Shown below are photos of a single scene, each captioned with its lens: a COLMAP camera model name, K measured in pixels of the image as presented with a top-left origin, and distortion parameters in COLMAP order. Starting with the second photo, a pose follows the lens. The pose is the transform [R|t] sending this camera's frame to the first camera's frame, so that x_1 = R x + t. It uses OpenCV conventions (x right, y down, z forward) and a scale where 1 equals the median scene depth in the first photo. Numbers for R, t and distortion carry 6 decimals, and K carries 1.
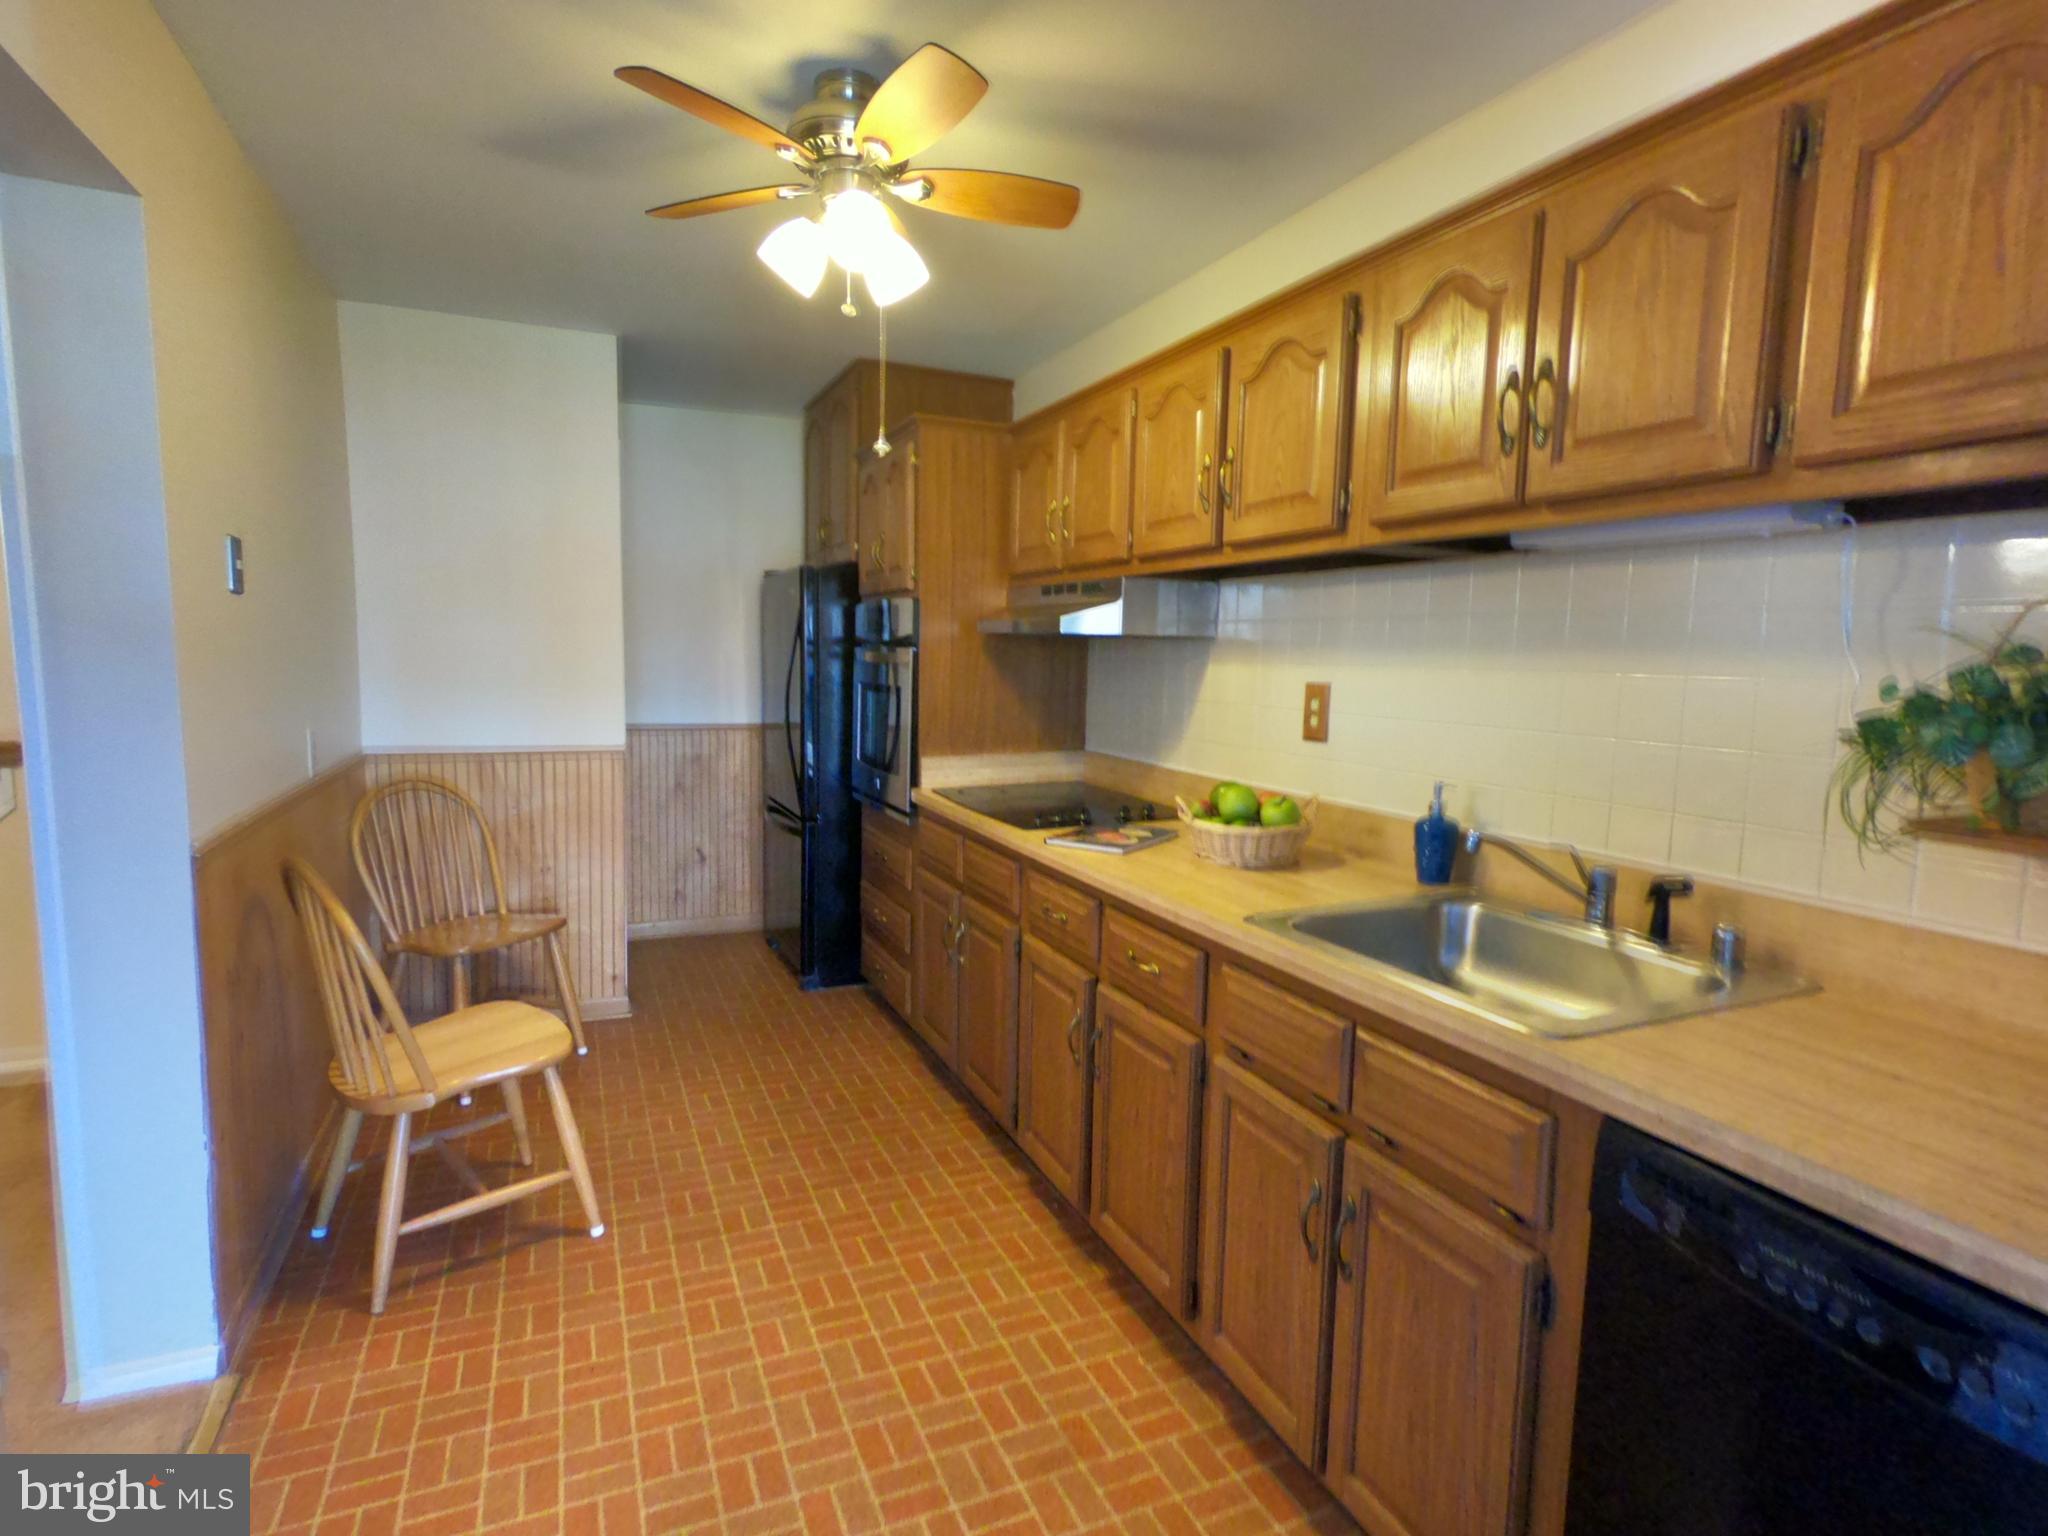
lens RADIAL K [[1055.8, 0, 1029.9], [0, 1055.8, 762.3], [0, 0, 1]] dist [-0.001903, -0.000319]
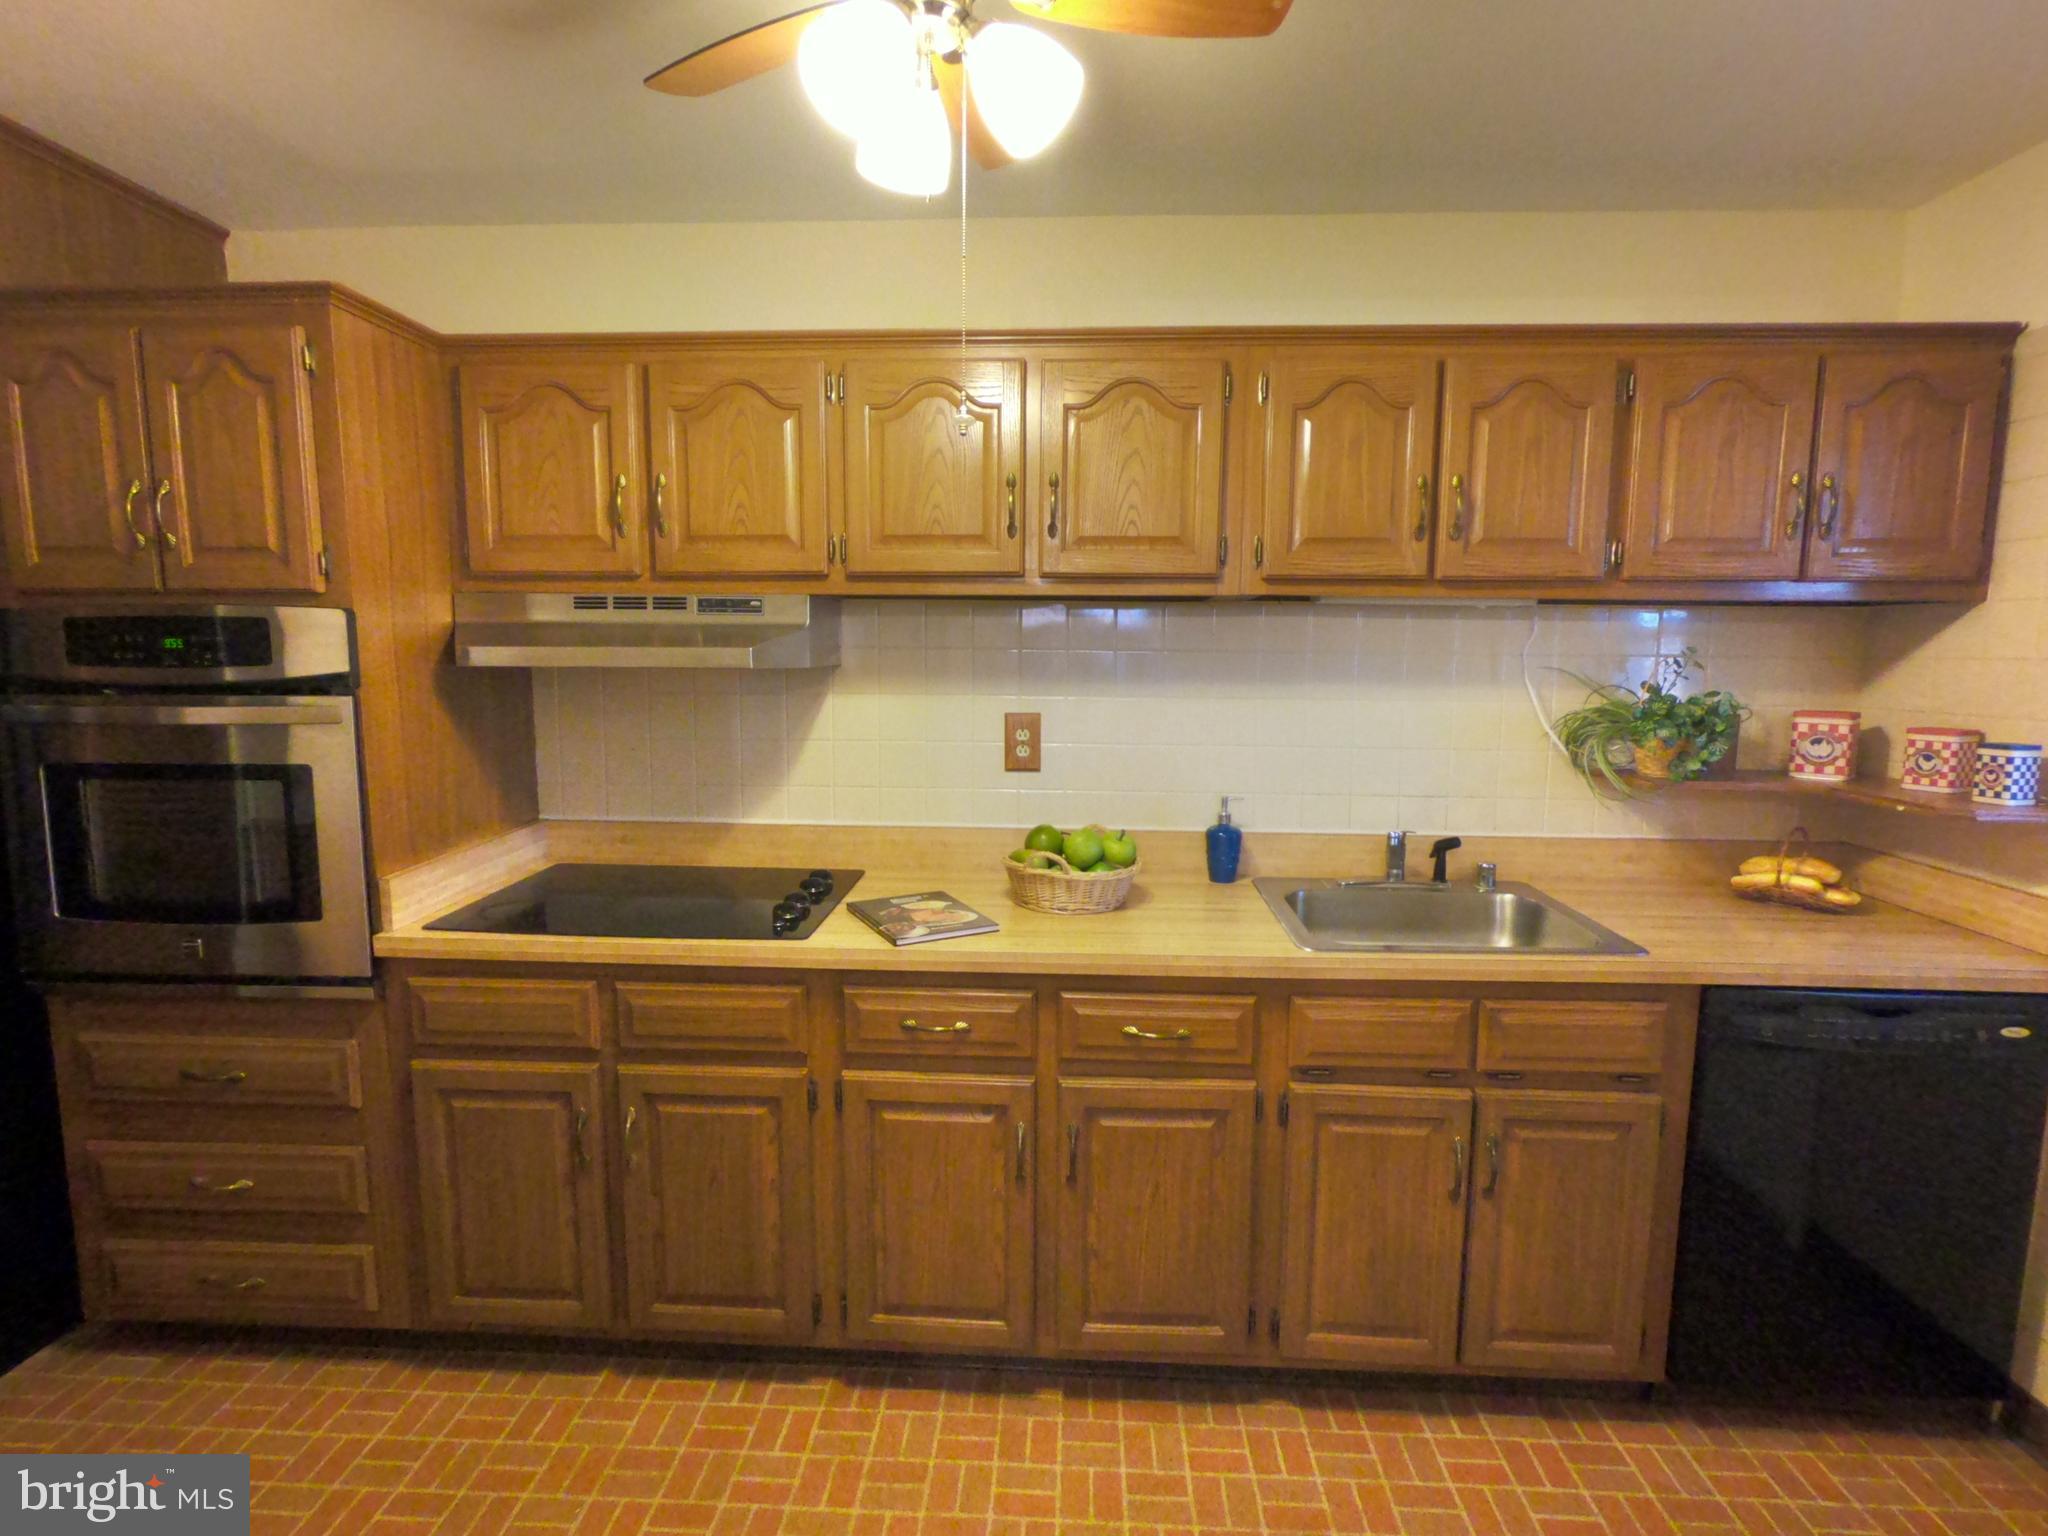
lens RADIAL K [[1055.8, 0, 1028.5], [0, 1055.8, 769.7], [0, 0, 1]] dist [-0.001903, -0.000319]
pose [[0.448742, -0.129793, 0.884186, -0.620919], [0.095930, 0.990676, 0.096739, -0.119962], [-0.888497, 0.041409, 0.457009, 0.552409]]
